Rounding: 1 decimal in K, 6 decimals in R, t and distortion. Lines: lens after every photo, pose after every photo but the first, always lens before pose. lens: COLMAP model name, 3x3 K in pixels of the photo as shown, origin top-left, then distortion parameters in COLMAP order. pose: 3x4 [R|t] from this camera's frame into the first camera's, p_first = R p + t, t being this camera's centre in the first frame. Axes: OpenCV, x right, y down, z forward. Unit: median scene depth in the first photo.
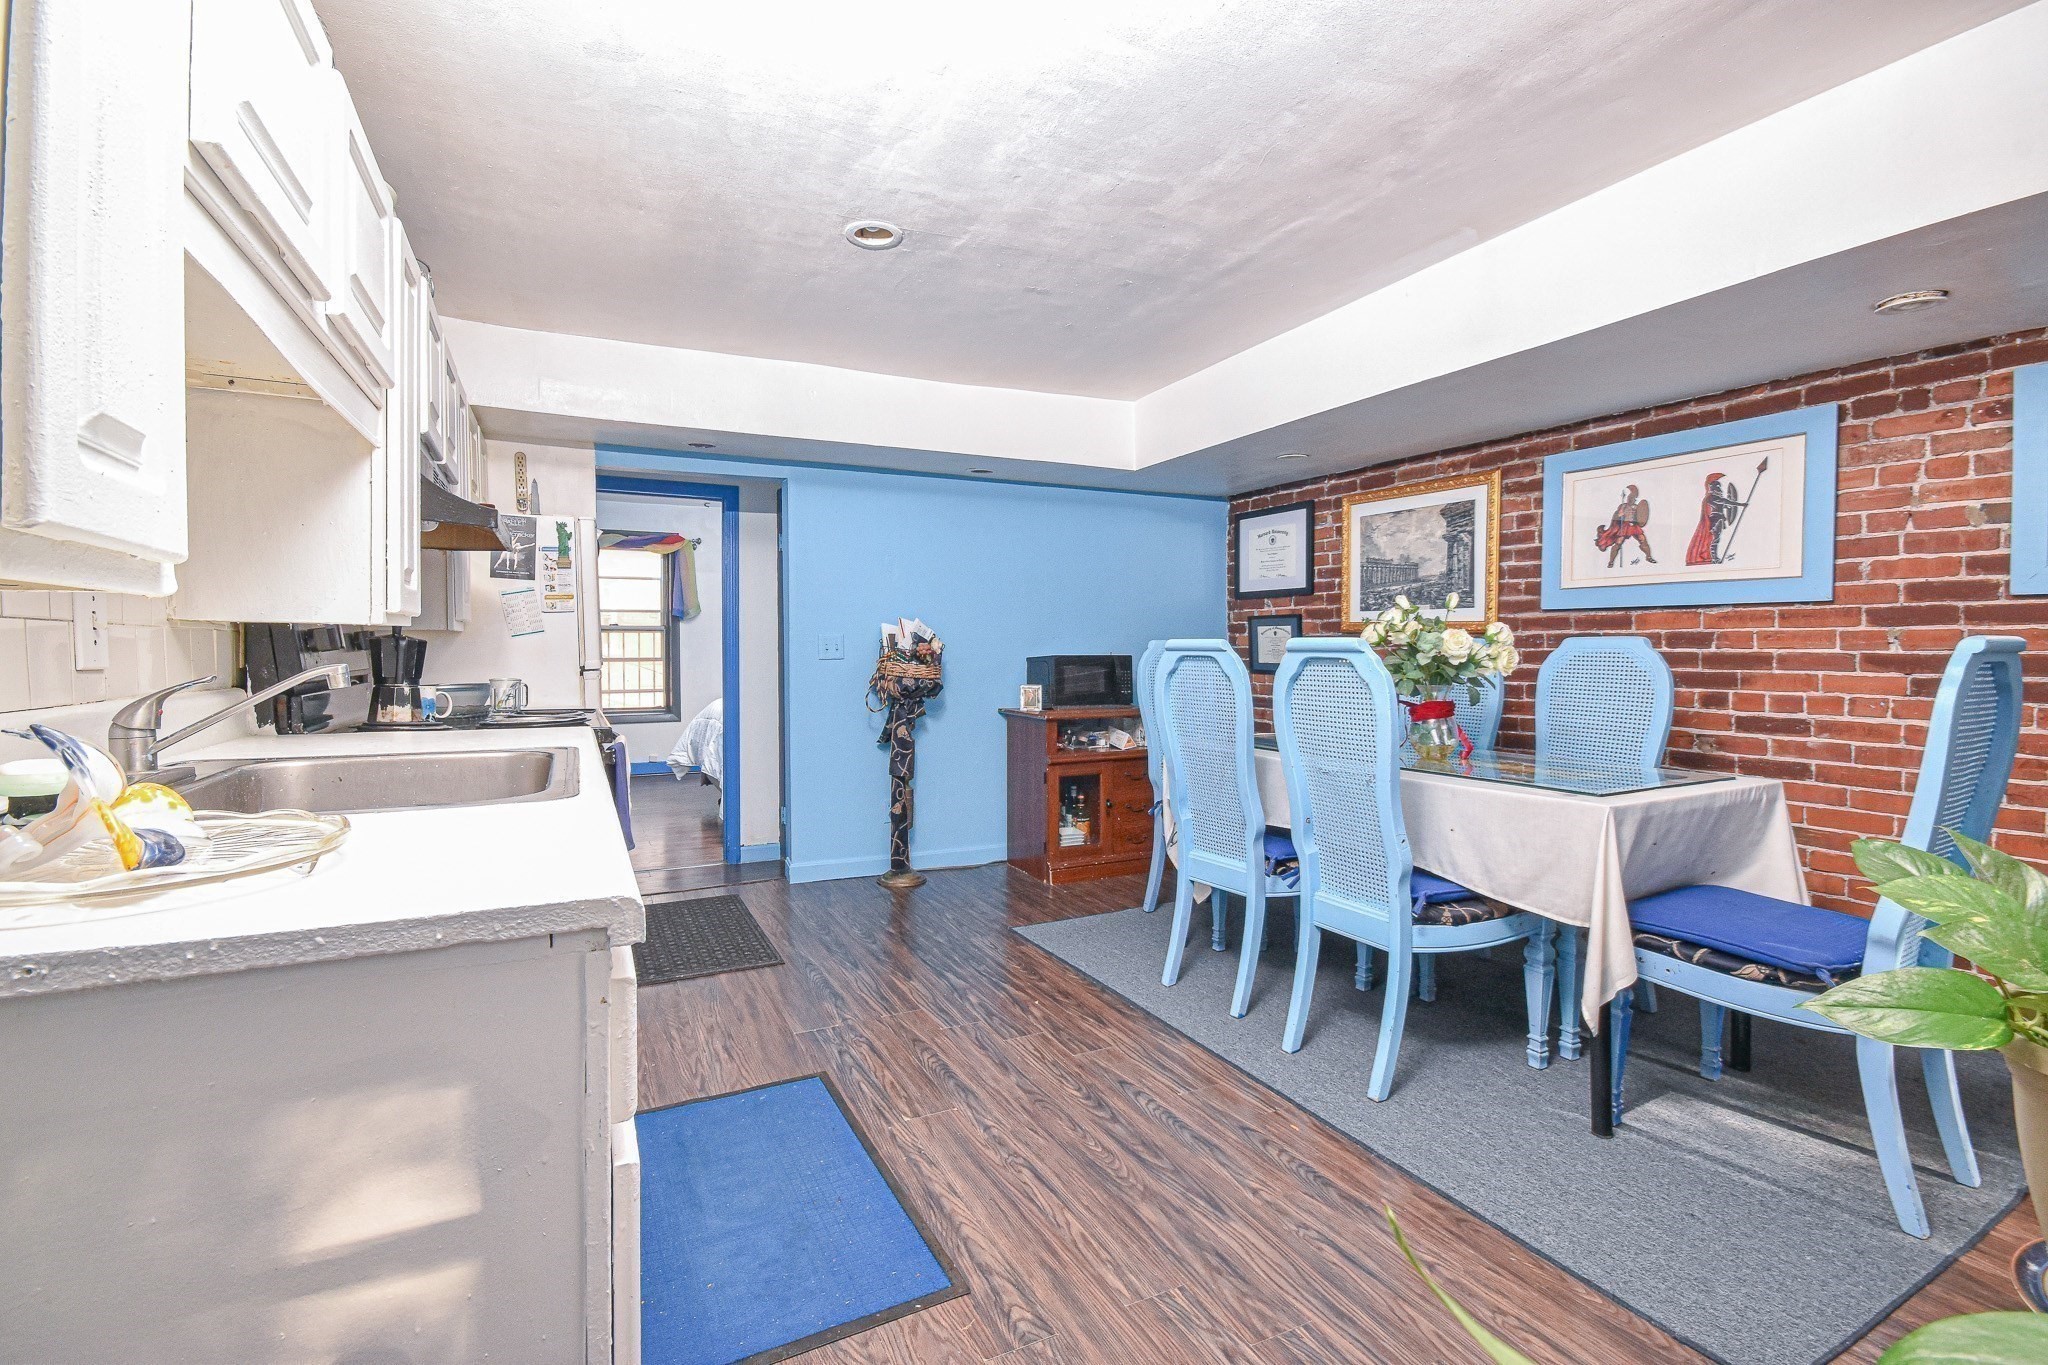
lens RADIAL K [[888.9, 0, 1024.0], [0, 888.9, 682.5], [0, 0, 1]] dist [-0.000874, -0.000215]
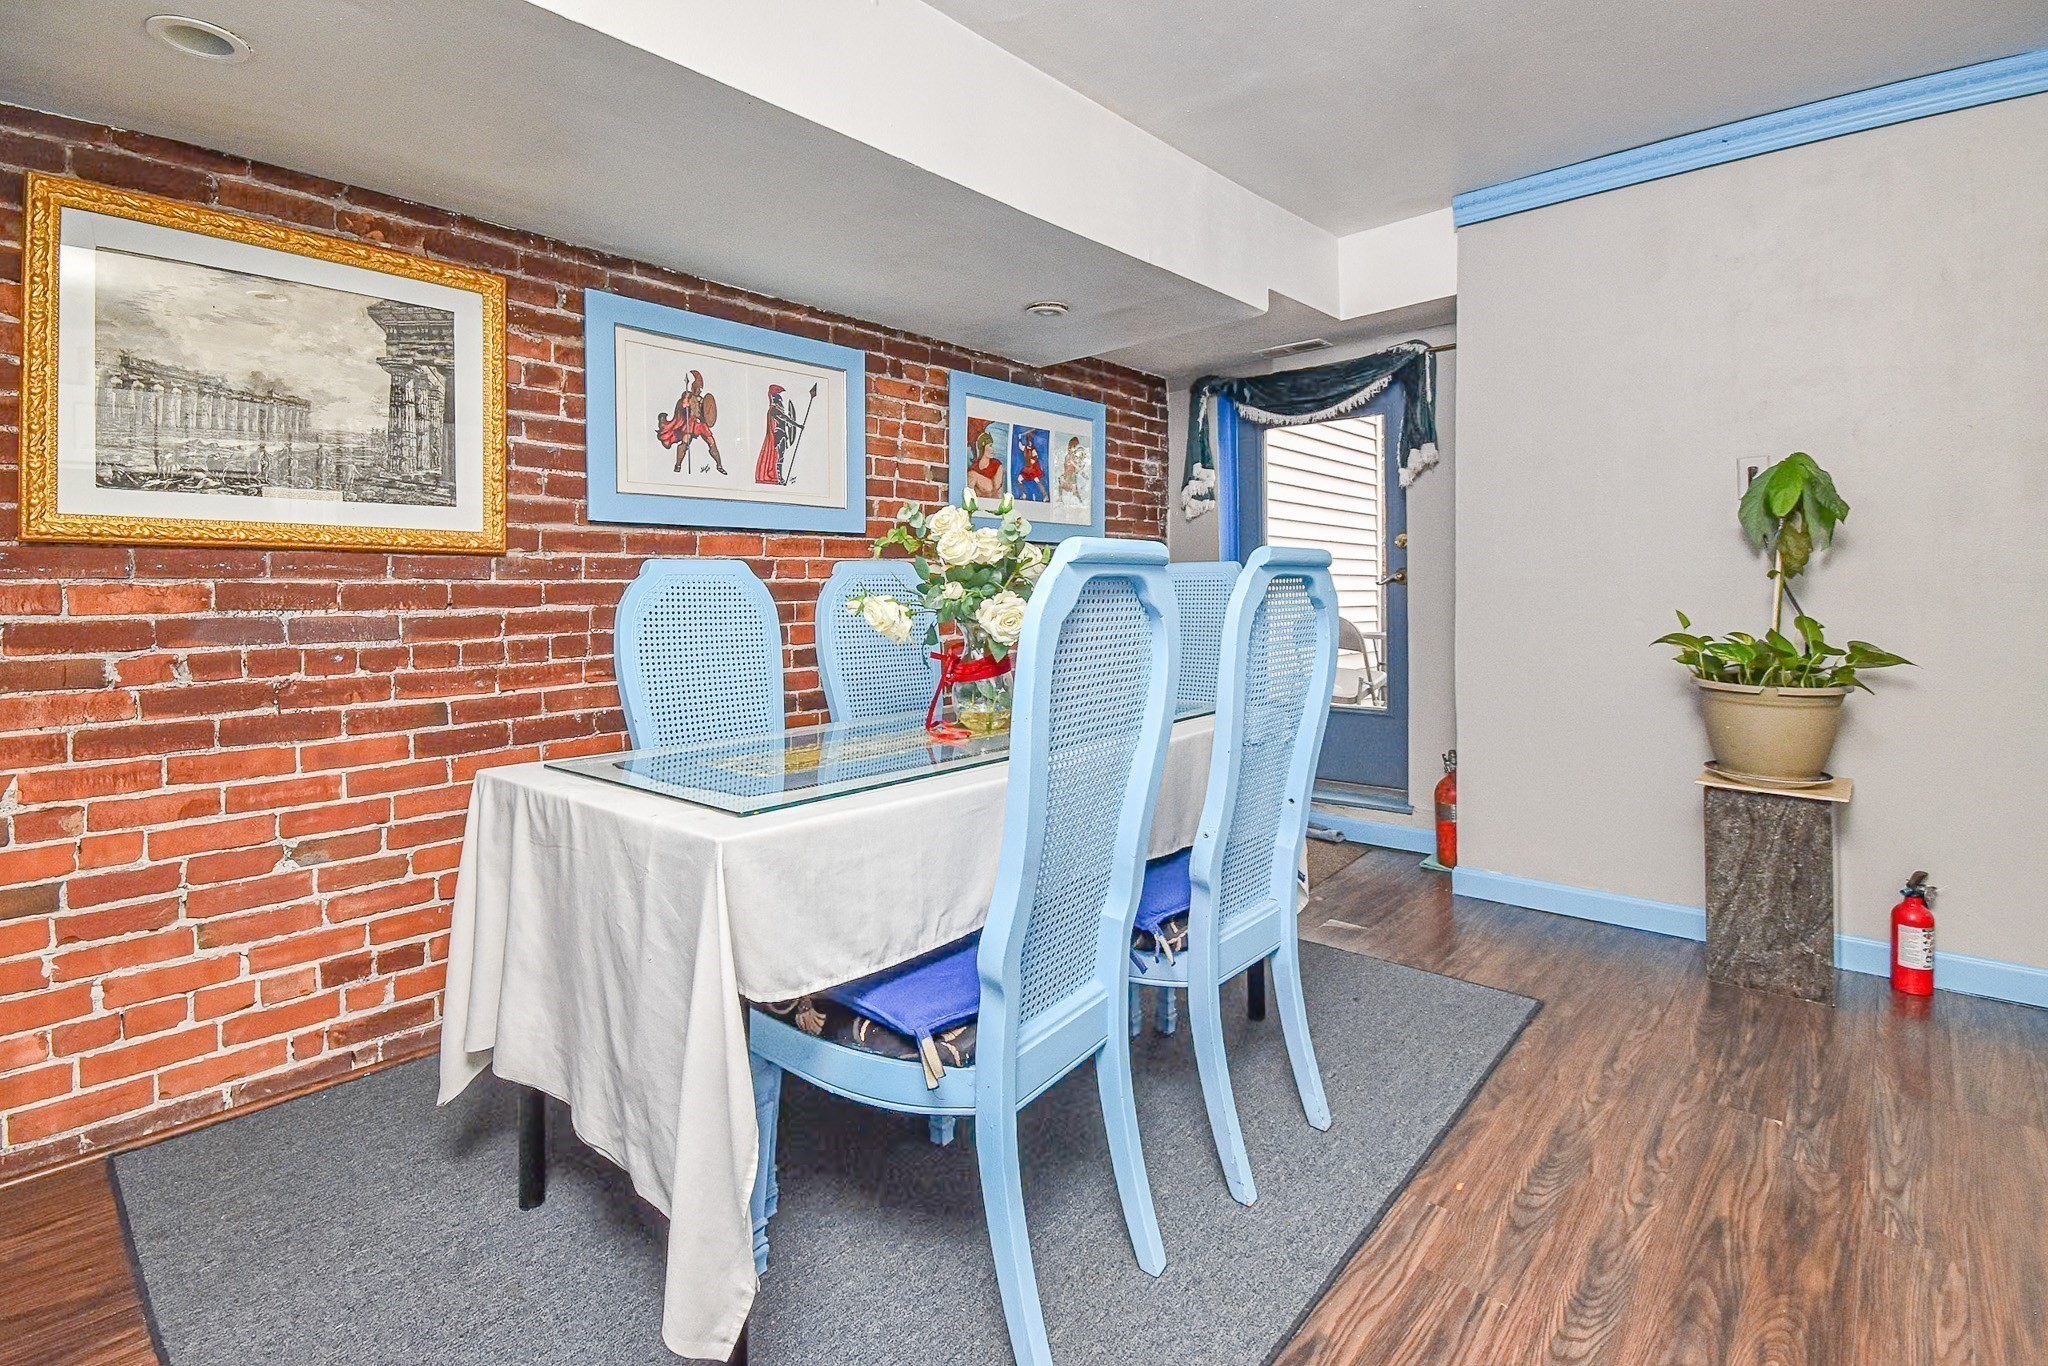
lens RADIAL K [[972.9, 0, 1016.0], [0, 972.9, 595.5], [0, 0, 1]] dist [0.000501, 0.000487]
pose [[-0.356702, -0.006810, 0.934193, -0.240038], [0.050092, 0.998396, 0.026405, -0.035488], [-0.932874, 0.056214, -0.355788, 1.146902]]
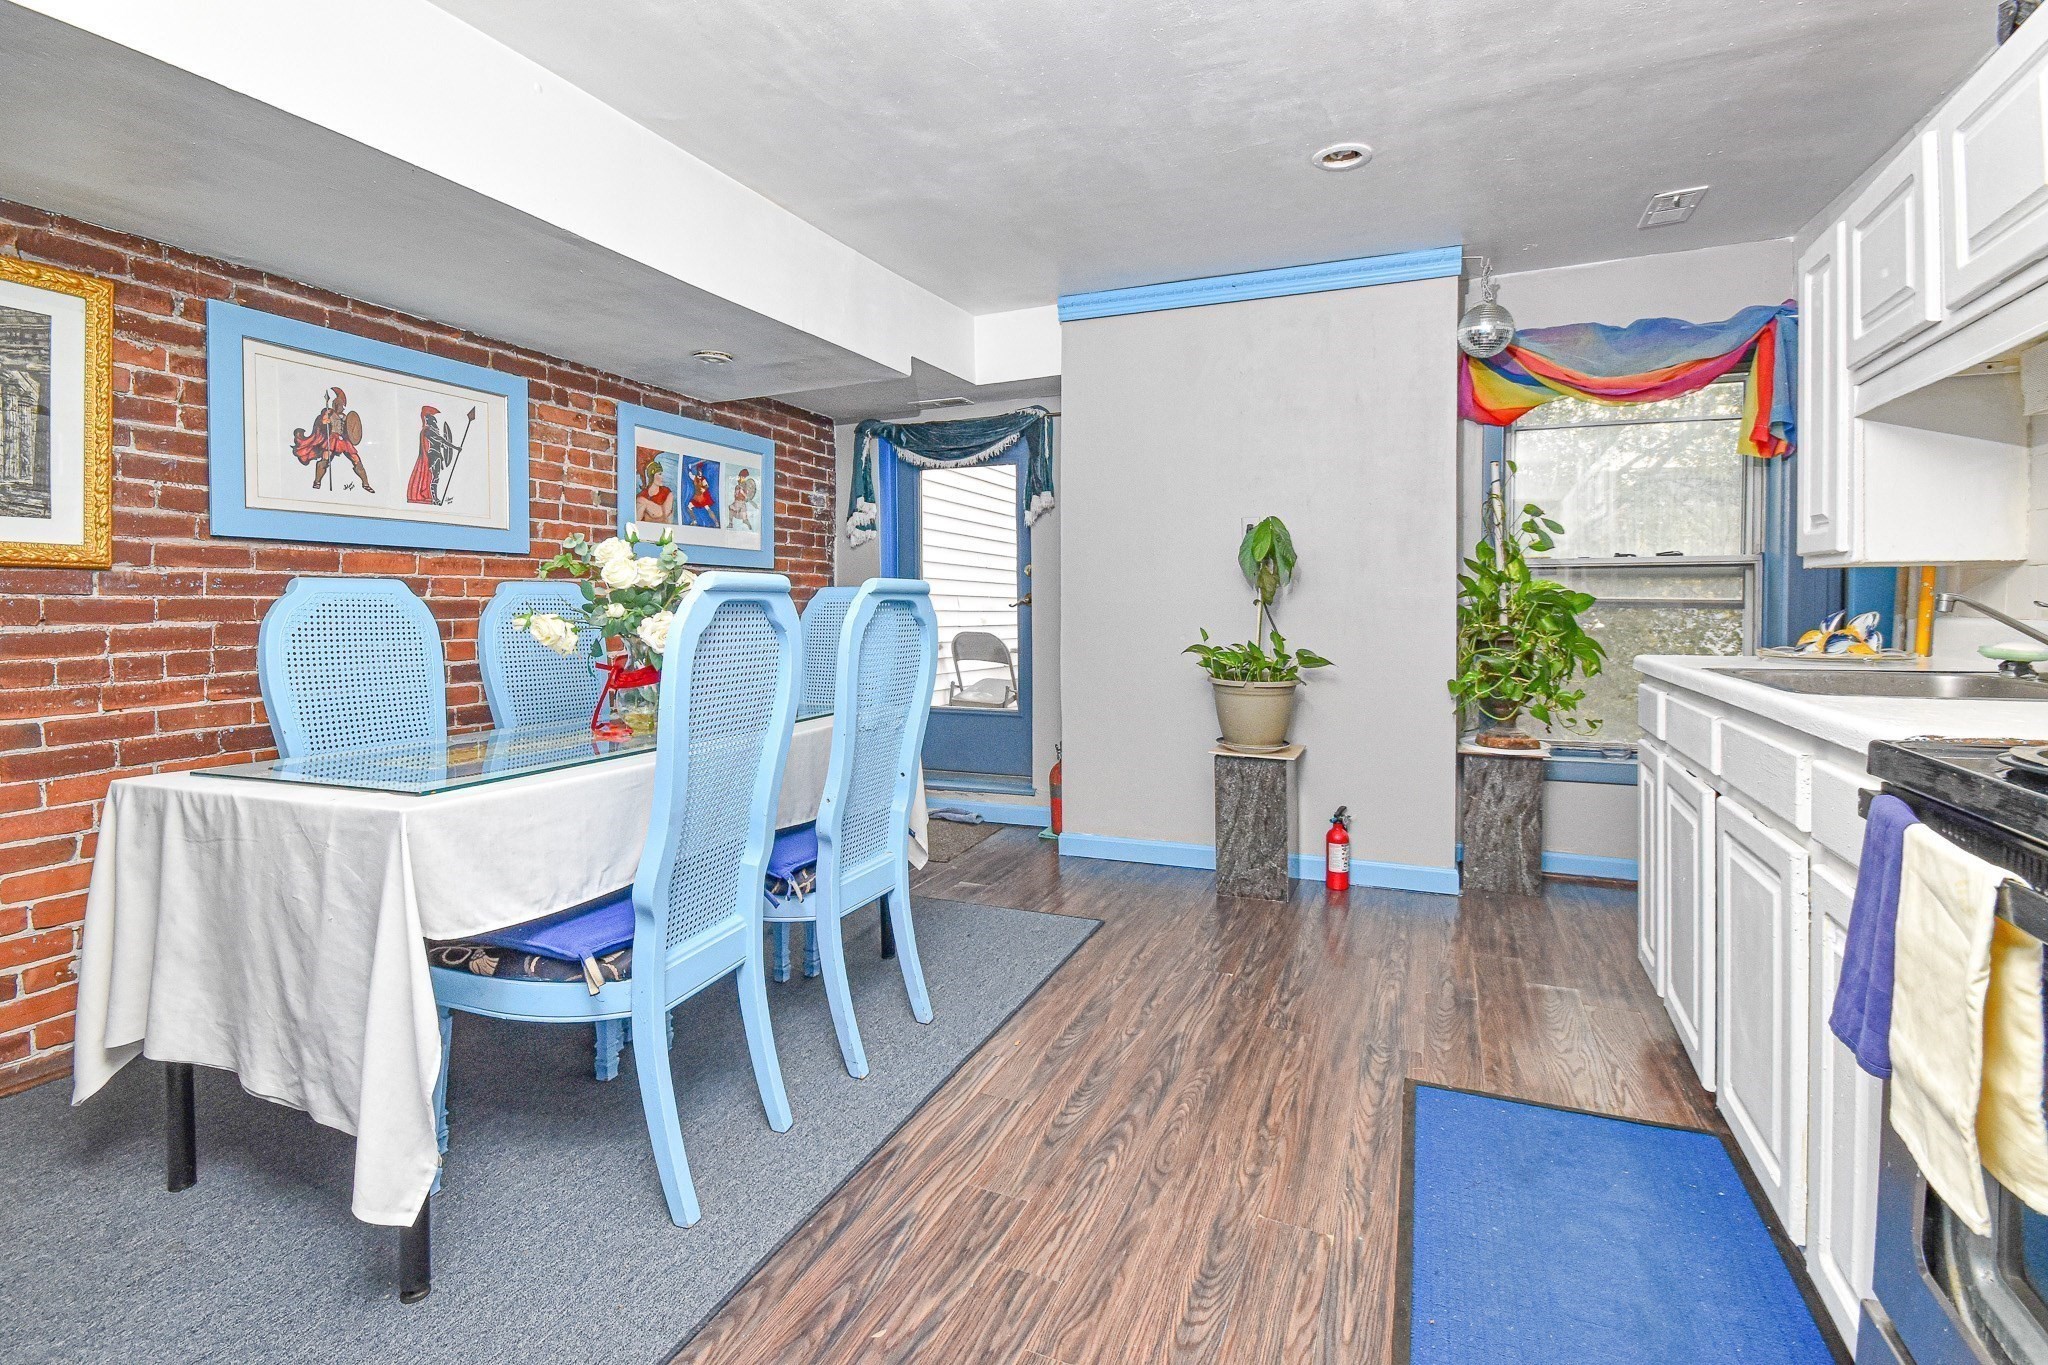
lens RADIAL K [[957.6, 0, 1045.8], [0, 957.6, 625.9], [0, 0, 1]] dist [0.026489, -0.019129]
pose [[-0.650841, -0.017693, 0.759007, -0.408590], [0.033983, 0.998047, 0.052406, -0.038935], [-0.758453, 0.059901, -0.648969, 1.189636]]
